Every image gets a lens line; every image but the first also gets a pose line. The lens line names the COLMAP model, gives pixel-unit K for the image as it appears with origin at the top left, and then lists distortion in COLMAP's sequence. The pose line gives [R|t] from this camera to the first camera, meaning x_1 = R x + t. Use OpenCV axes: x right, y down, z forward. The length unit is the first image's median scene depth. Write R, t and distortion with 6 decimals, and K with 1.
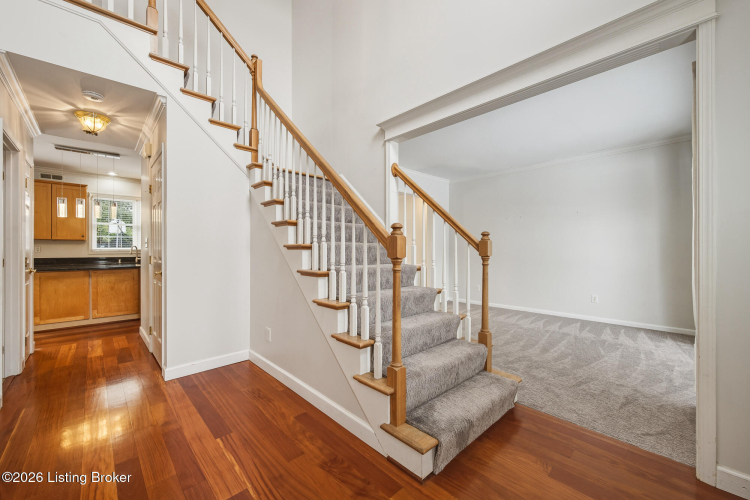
lens RADIAL K [[295.1, 0, 375.4], [0, 295.1, 248.3], [0, 0, 1]] dist [-0.001905, 0.000079]
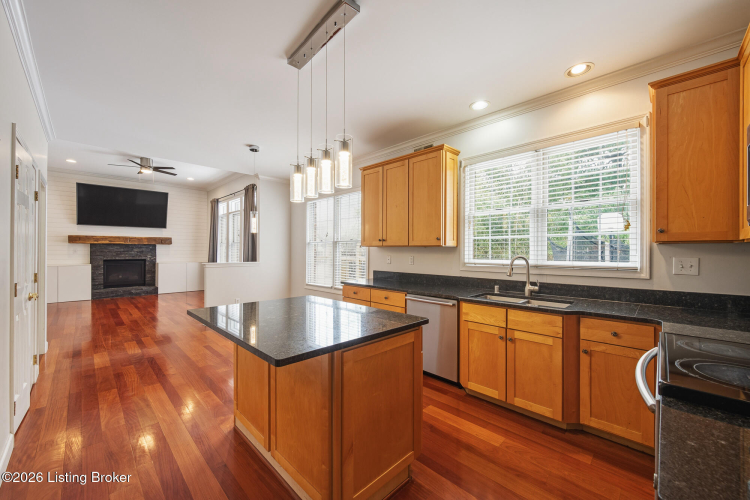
lens RADIAL K [[295.1, 0, 375.5], [0, 295.1, 250.9], [0, 0, 1]] dist [-0.001905, 0.000079]
pose [[0.042295, -0.000574, -0.999105, -0.425695], [-0.002424, 0.999997, -0.000677, -0.016074], [0.999102, 0.002450, 0.042294, 0.813607]]
